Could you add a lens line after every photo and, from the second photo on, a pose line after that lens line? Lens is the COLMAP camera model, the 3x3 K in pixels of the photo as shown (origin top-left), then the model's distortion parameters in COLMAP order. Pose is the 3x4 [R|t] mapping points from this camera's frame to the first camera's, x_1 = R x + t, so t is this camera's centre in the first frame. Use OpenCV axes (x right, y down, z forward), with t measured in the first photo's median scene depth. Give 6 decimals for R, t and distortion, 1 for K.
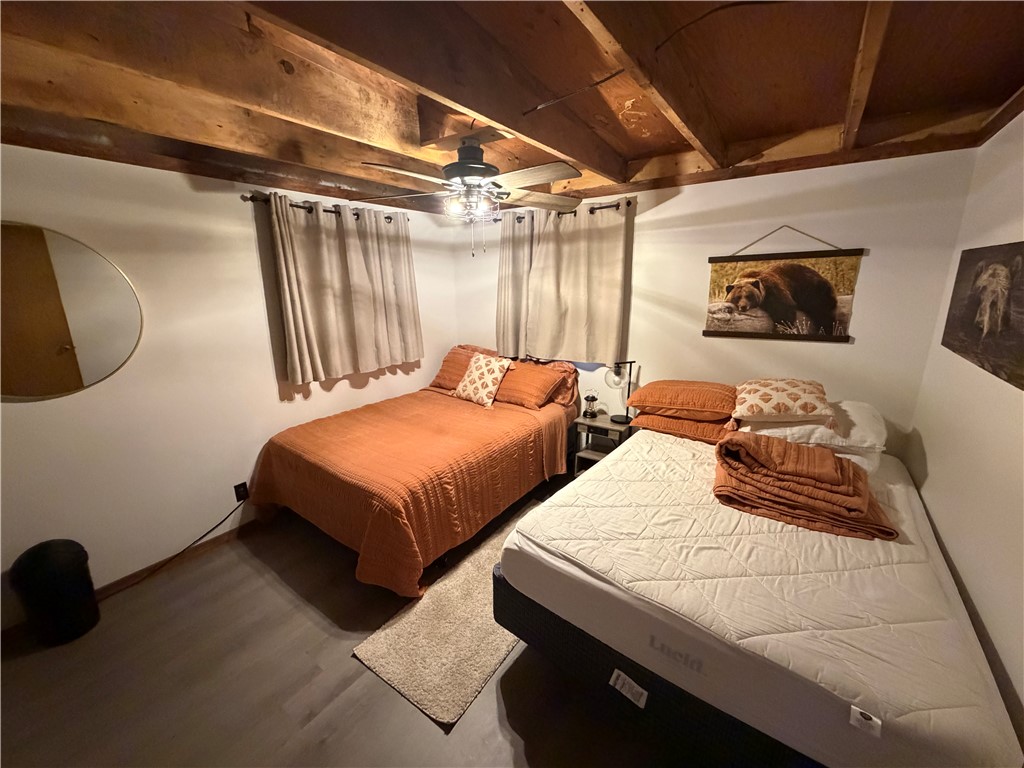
lens RADIAL K [[408.8, 0, 510.9], [0, 408.8, 387.1], [0, 0, 1]] dist [0.000685, 0.000012]
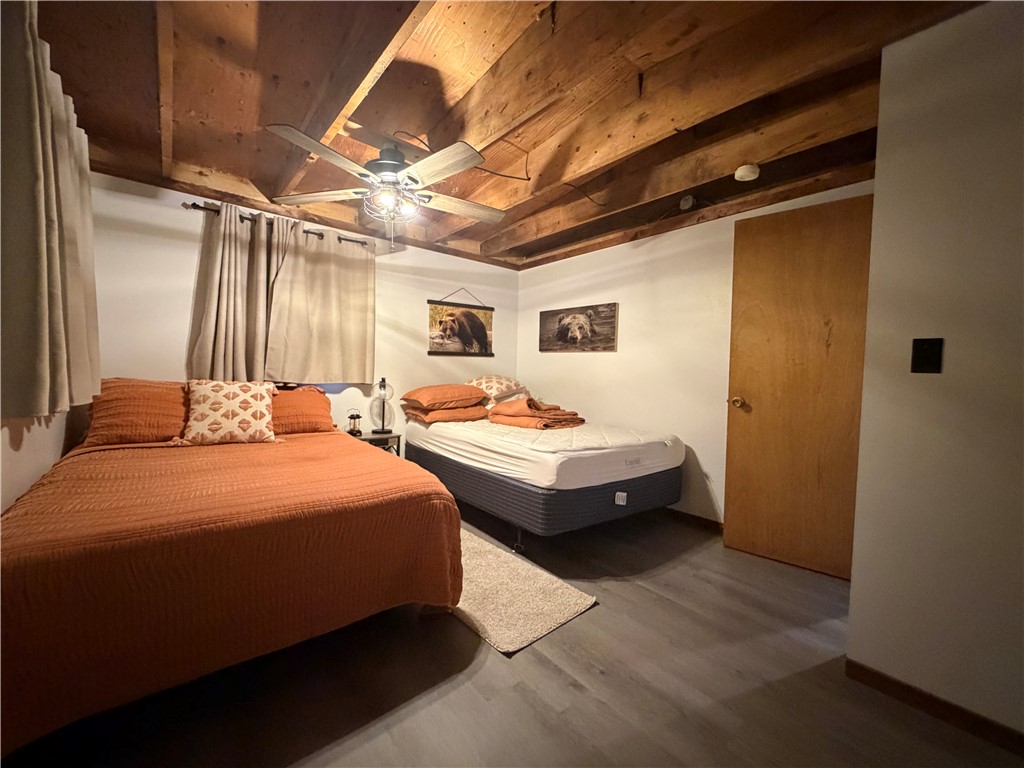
lens RADIAL K [[408.8, 0, 511.0], [0, 408.8, 386.5], [0, 0, 1]] dist [0.000685, 0.000012]
pose [[0.240390, -0.021704, 0.970434, -0.848647], [0.220006, 0.974950, -0.032693, 0.088819], [-0.945415, 0.221361, 0.239143, 0.464514]]
